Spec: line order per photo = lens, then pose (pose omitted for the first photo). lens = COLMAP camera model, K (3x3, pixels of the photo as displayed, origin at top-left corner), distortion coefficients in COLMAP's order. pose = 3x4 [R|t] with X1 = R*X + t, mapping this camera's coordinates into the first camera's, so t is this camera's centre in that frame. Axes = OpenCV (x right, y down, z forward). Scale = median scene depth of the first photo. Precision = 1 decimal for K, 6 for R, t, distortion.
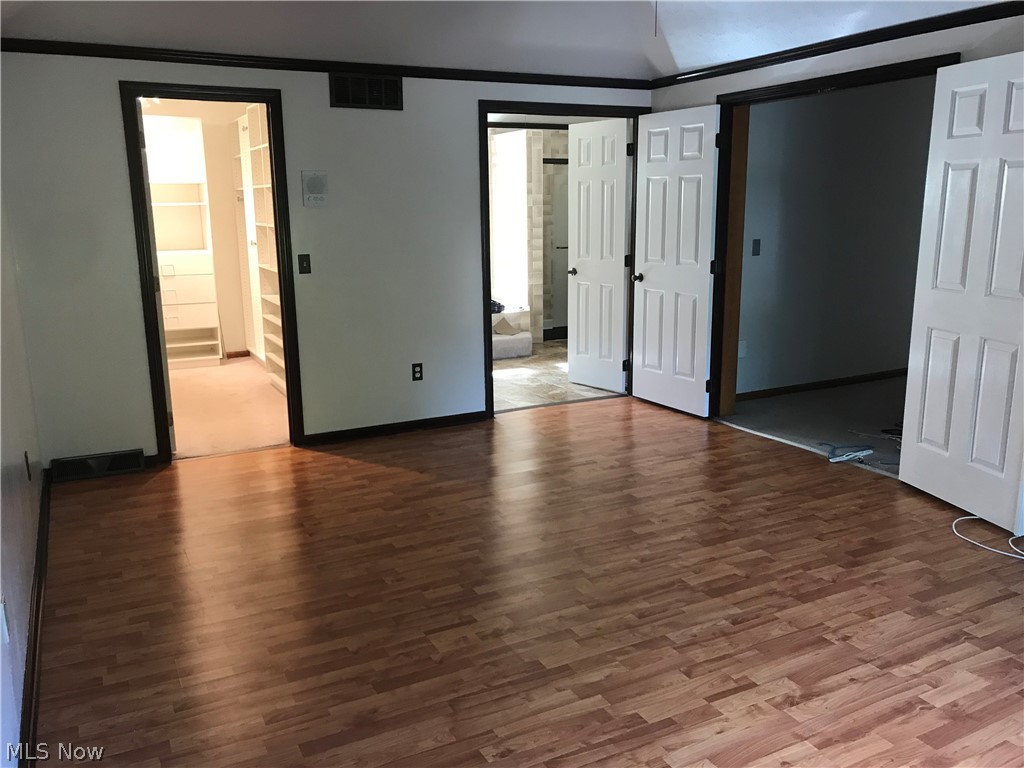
lens RADIAL K [[839.7, 0, 511.6], [0, 839.7, 386.4], [0, 0, 1]] dist [0.014032, -0.003744]
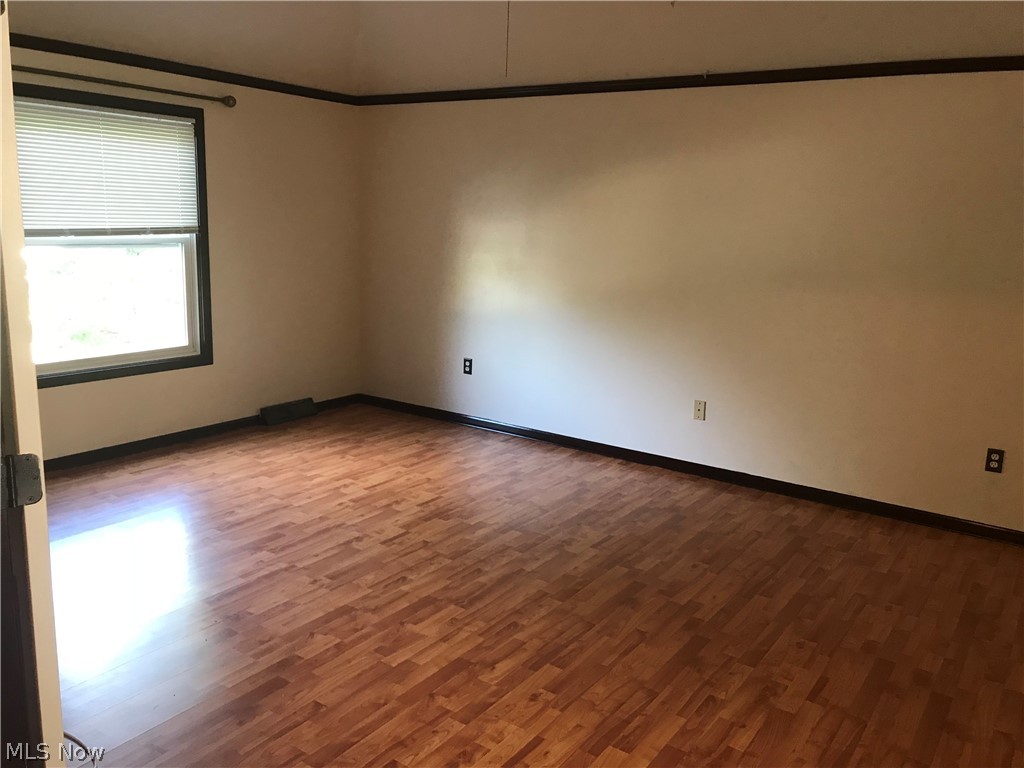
lens RADIAL K [[839.7, 0, 511.6], [0, 839.7, 384.3], [0, 0, 1]] dist [0.014032, -0.003744]
pose [[-0.883564, 0.070148, -0.463027, 0.615604], [-0.128761, 0.914223, 0.384210, -0.412379], [0.450261, 0.399094, -0.798742, 1.777318]]
